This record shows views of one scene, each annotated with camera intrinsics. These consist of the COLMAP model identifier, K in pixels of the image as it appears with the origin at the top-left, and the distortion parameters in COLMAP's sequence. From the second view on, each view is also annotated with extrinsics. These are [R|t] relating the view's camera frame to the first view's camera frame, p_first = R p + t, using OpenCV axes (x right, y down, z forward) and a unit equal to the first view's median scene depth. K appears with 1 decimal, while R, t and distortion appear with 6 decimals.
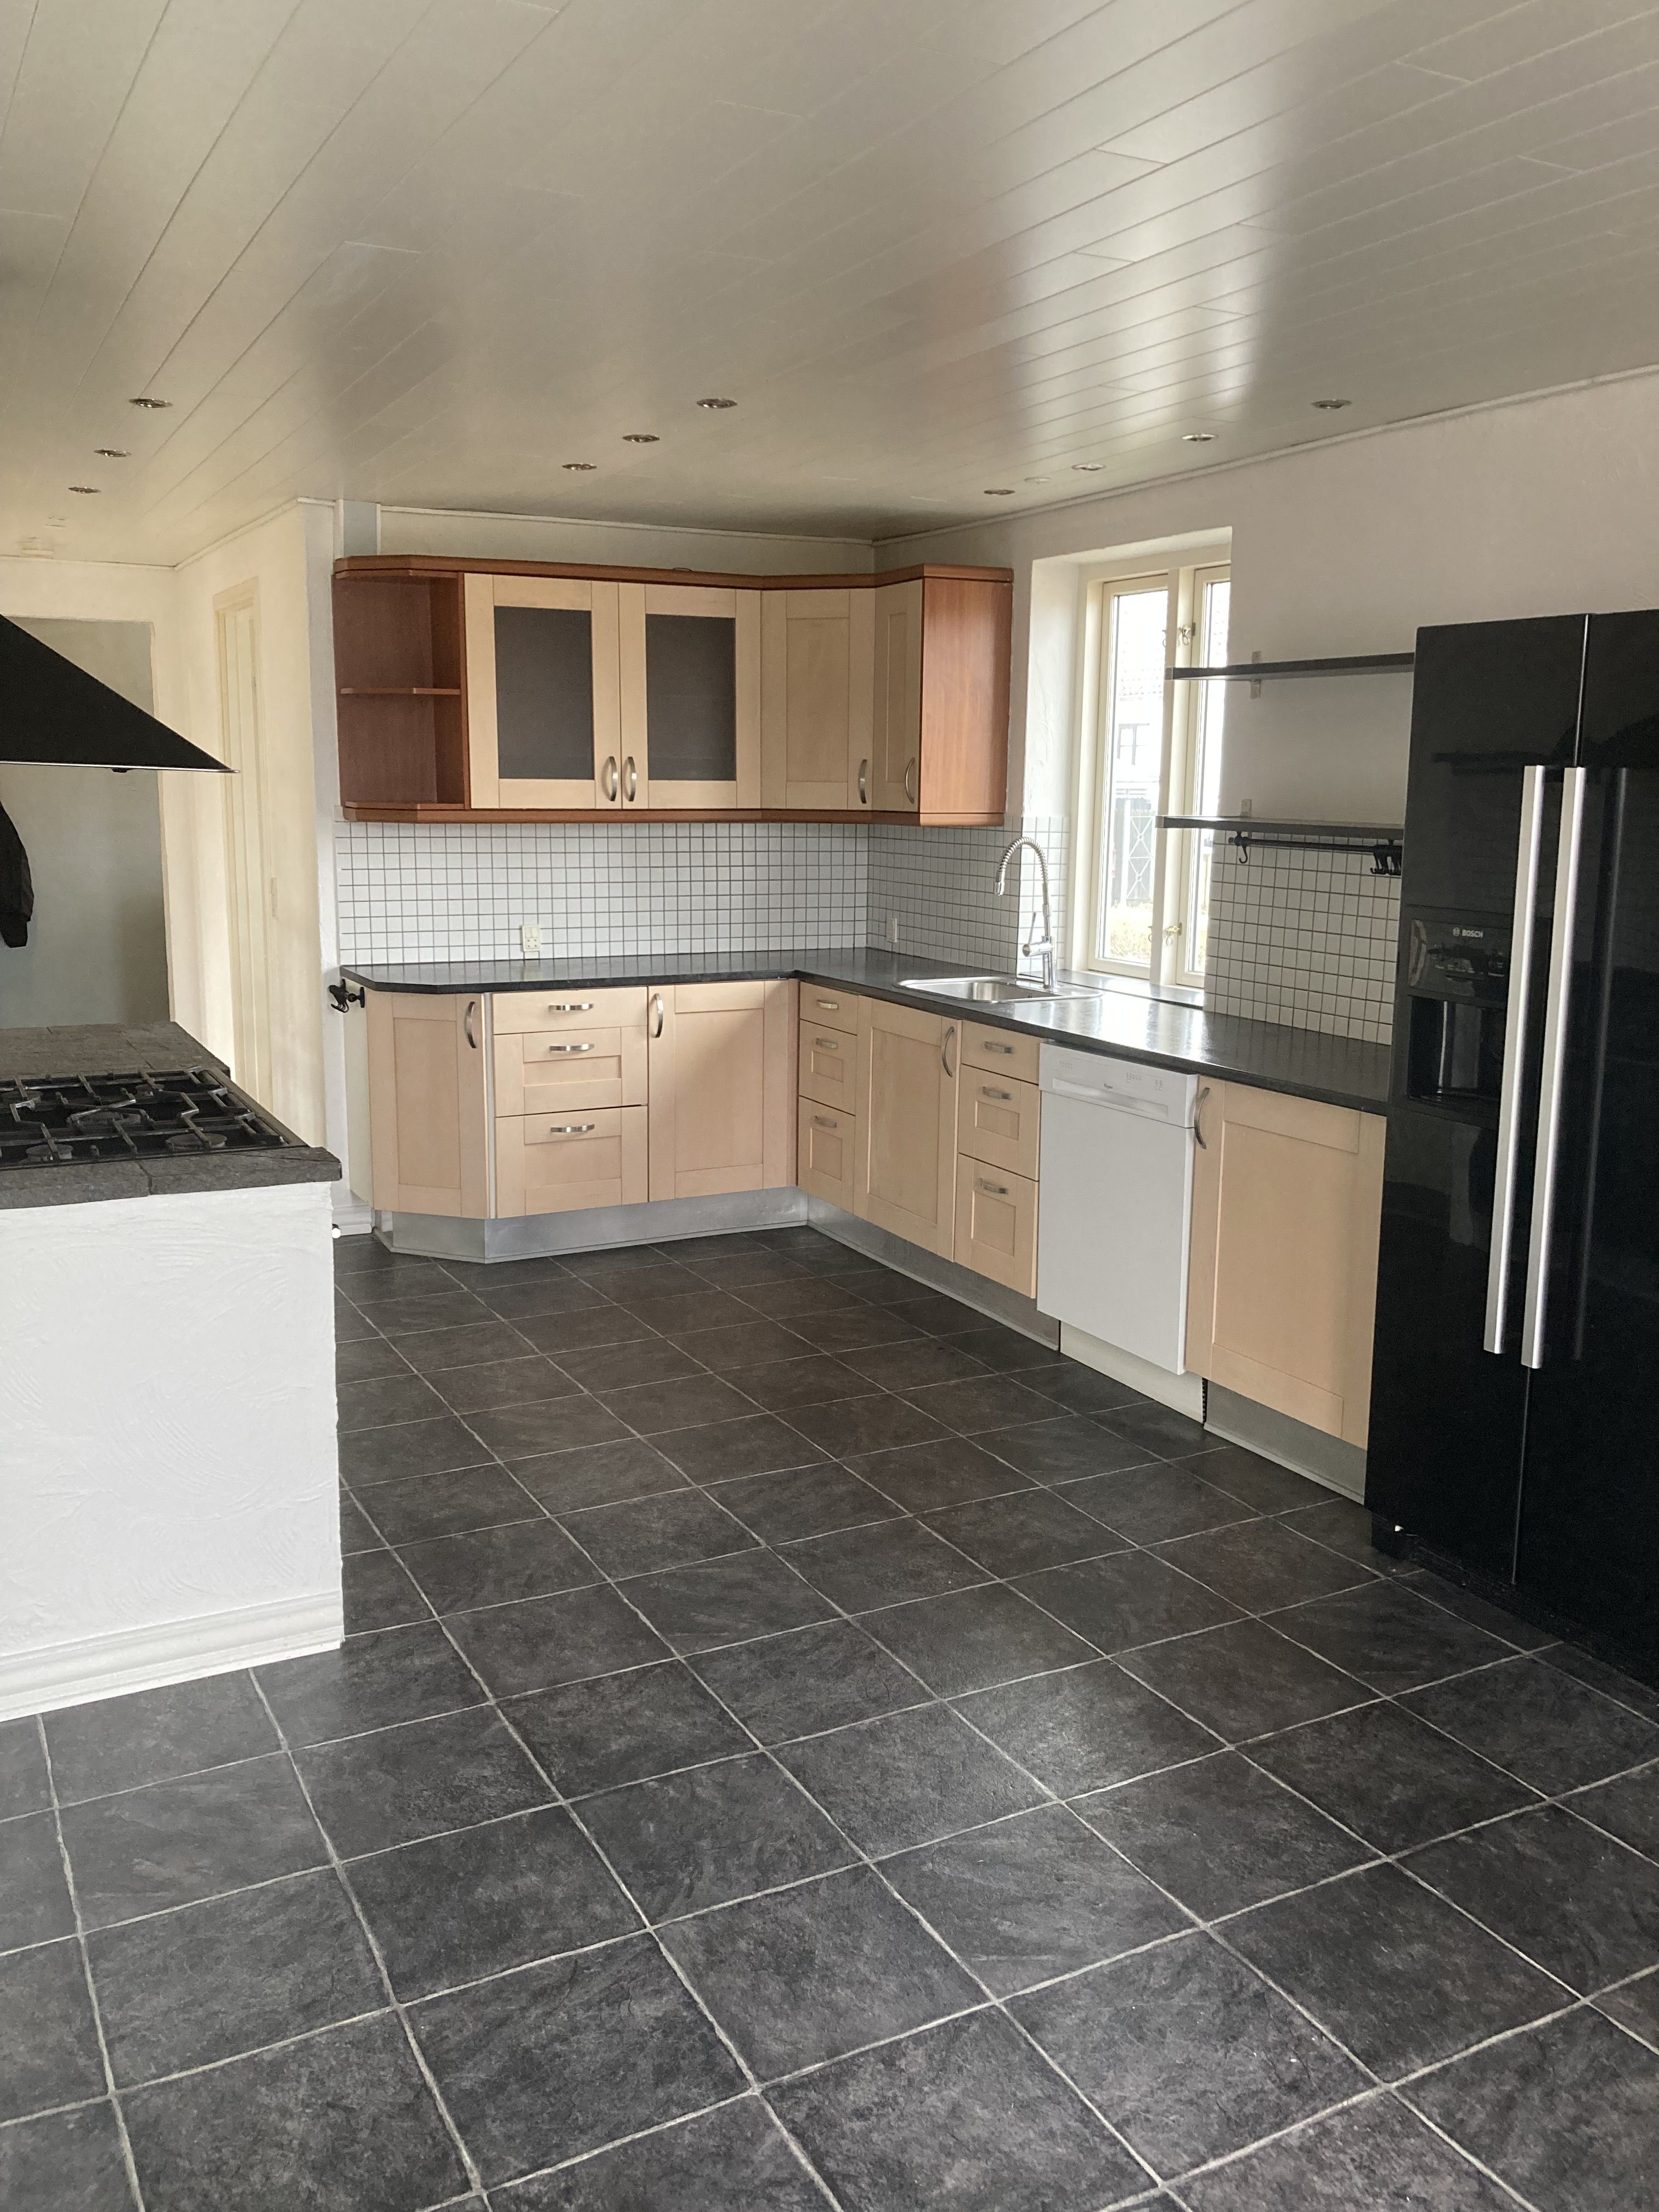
lens RADIAL K [[1814.0, 0, 819.8], [0, 1814.0, 1107.5], [0, 0, 1]] dist [0.046414, -0.052804]
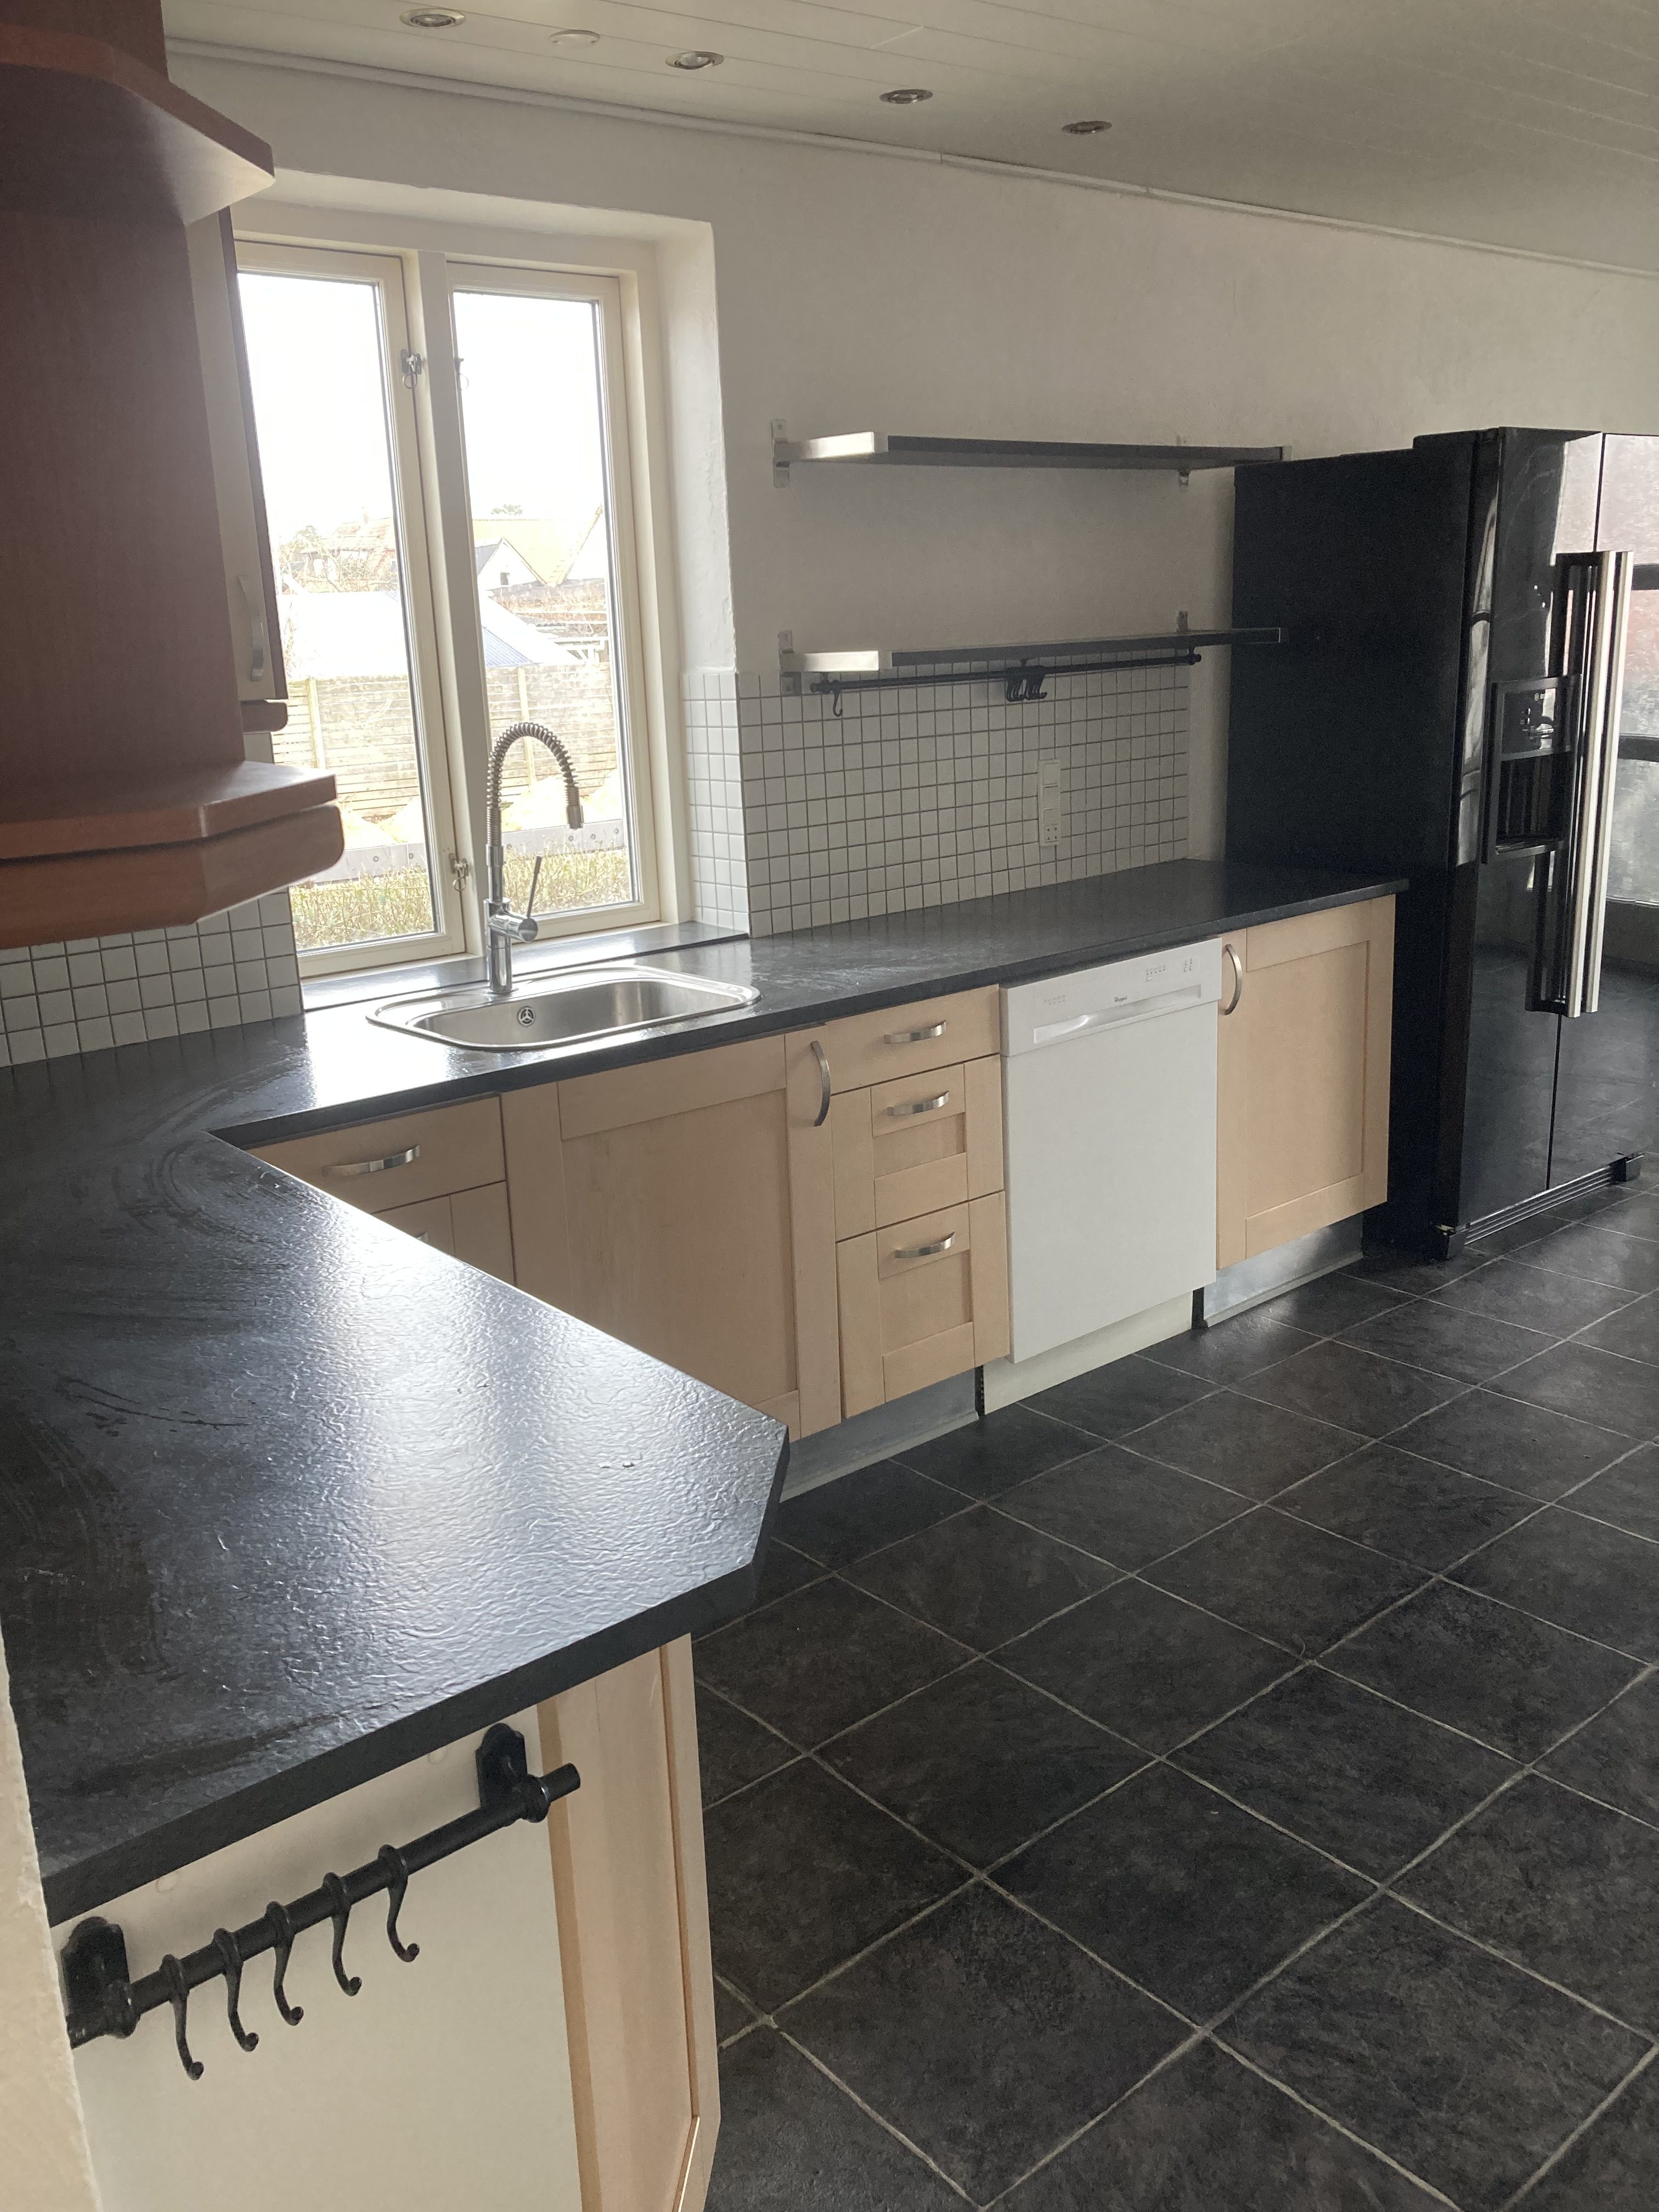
lens RADIAL K [[1814.0, 0, 833.3], [0, 1814.0, 1104.3], [0, 0, 1]] dist [0.046414, -0.052804]
pose [[-0.216000, -0.251795, 0.943368, -0.556669], [0.218851, 0.929108, 0.298099, -0.228599], [-0.951550, 0.270846, -0.145582, 1.262149]]
